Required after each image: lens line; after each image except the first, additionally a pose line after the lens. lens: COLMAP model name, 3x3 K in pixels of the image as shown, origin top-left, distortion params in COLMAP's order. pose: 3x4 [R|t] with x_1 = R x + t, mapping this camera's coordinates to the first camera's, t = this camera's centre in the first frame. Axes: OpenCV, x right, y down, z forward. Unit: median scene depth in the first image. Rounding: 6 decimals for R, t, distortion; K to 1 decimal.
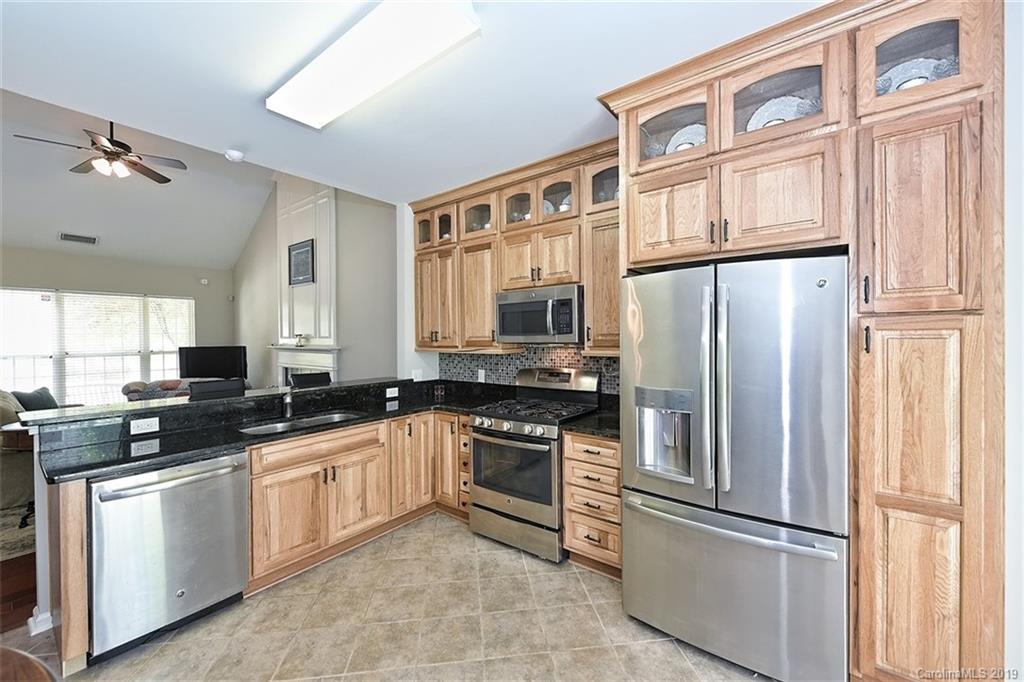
lens RADIAL K [[402.8, 0, 515.2], [0, 402.8, 339.4], [0, 0, 1]] dist [0.002841, -0.002347]
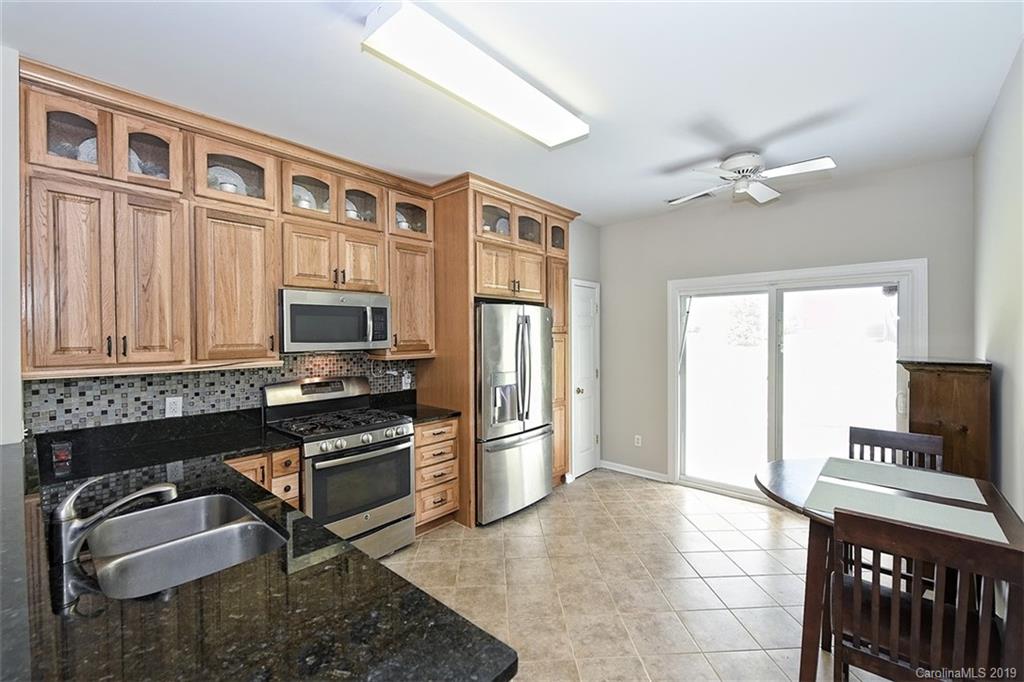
lens RADIAL K [[423.7, 0, 513.8], [0, 423.7, 340.7], [0, 0, 1]] dist [-0.000264, -0.000304]
pose [[0.073921, -0.006735, 0.997241, -0.857134], [0.010499, 0.999927, 0.005975, -0.014196], [-0.997209, 0.010028, 0.073987, 0.503562]]
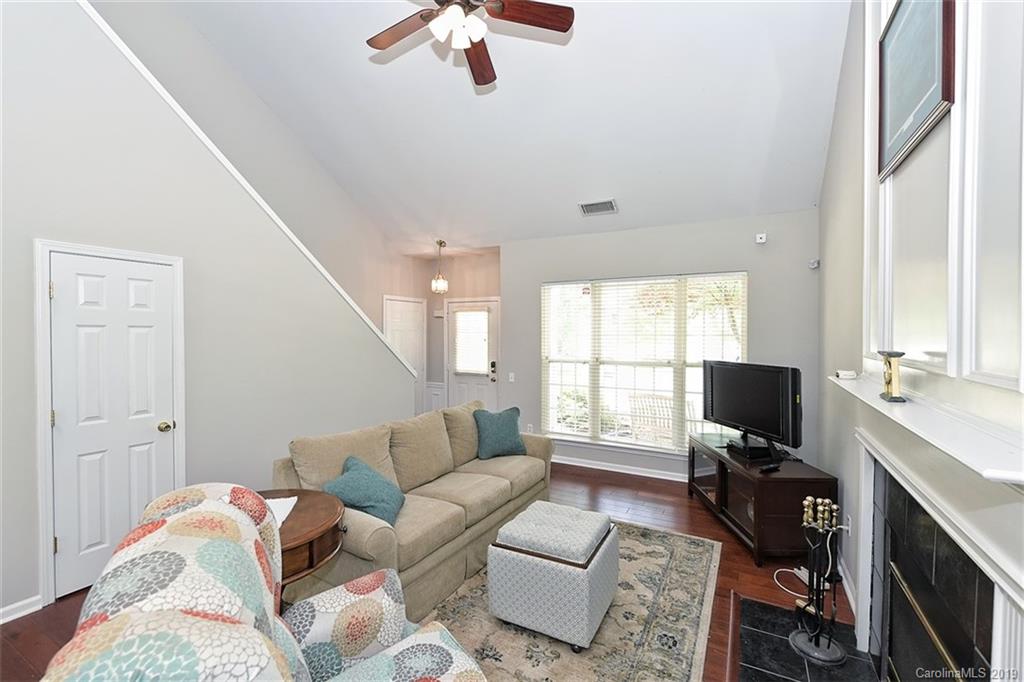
lens RADIAL K [[437.4, 0, 515.3], [0, 437.4, 338.2], [0, 0, 1]] dist [-0.000089, -0.000023]
pose [[0.161324, 0.021651, -0.986664, -0.564360], [-0.010967, 0.999737, 0.020145, -0.042908], [0.986840, 0.007571, 0.161520, 1.340788]]
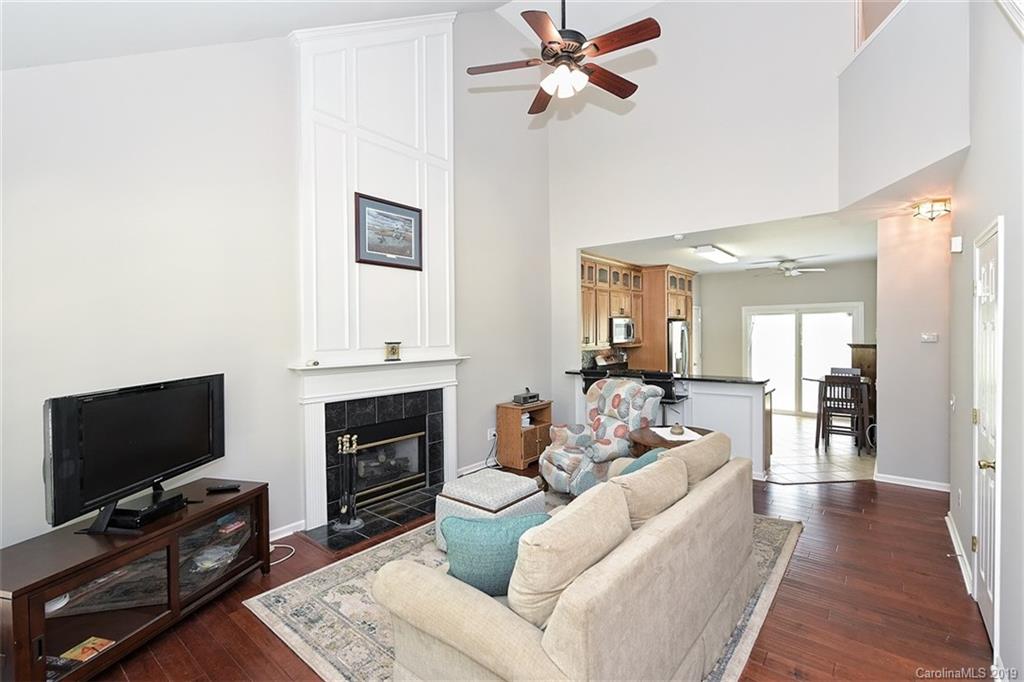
lens RADIAL K [[452.5, 0, 511.1], [0, 452.5, 338.1], [0, 0, 1]] dist [0.000256, -0.000007]
pose [[0.037295, -0.004761, 0.999293, -2.345246], [0.017573, 0.999837, 0.004108, -0.033677], [-0.999150, 0.017408, 0.037373, 1.451110]]
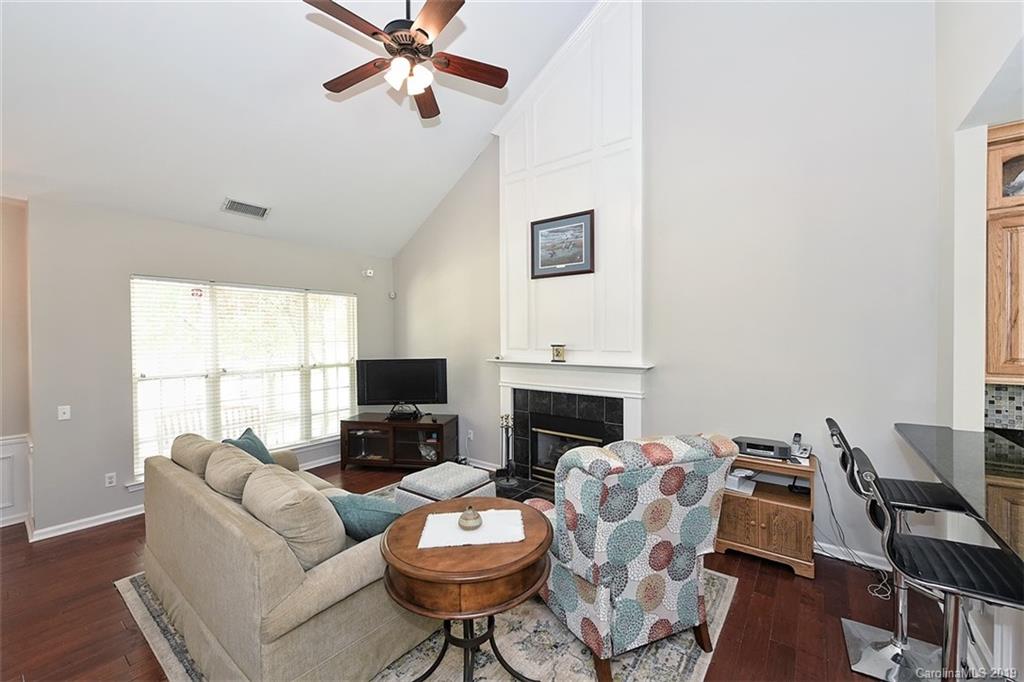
lens RADIAL K [[402.8, 0, 515.2], [0, 402.8, 339.4], [0, 0, 1]] dist [0.002841, -0.002347]
pose [[0.999905, 0.000463, 0.013775, -1.157839], [-0.000466, 1.000000, 0.000182, -0.040477], [-0.013775, -0.000189, 0.999905, 0.528639]]
